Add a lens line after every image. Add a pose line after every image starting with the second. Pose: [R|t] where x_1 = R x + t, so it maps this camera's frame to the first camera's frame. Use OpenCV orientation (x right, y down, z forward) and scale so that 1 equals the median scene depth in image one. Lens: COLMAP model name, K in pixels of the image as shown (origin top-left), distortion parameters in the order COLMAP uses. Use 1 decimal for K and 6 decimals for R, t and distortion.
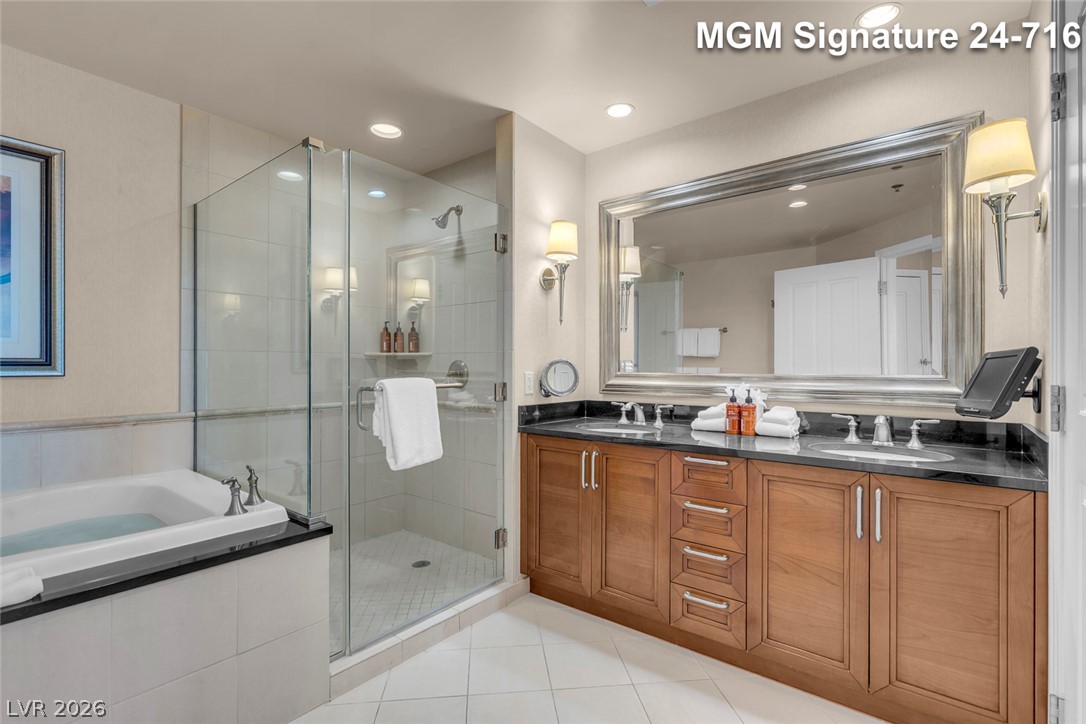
lens RADIAL K [[496.8, 0, 536.2], [0, 496.8, 361.1], [0, 0, 1]] dist [-0.005194, 0.002943]
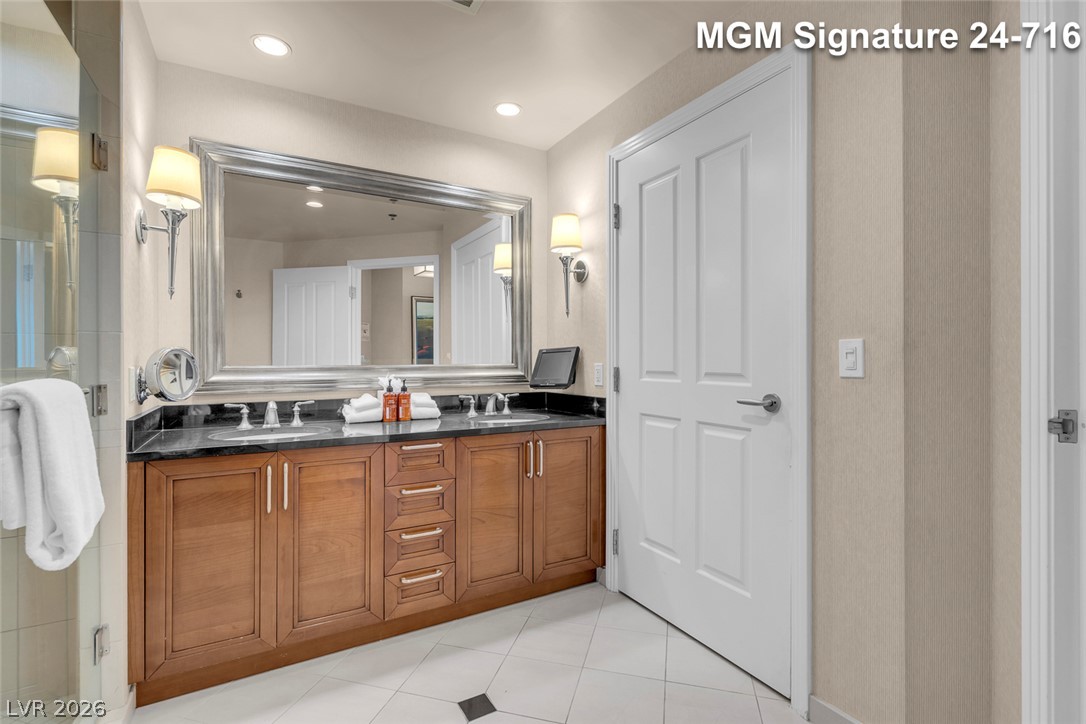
lens RADIAL K [[496.8, 0, 490.2], [0, 496.8, 359.4], [0, 0, 1]] dist [-0.005194, 0.002943]
pose [[0.400934, -0.004607, 0.916095, -0.479788], [-0.009835, 0.999908, 0.009333, 0.001463], [-0.916054, -0.012752, 0.400852, 0.366949]]
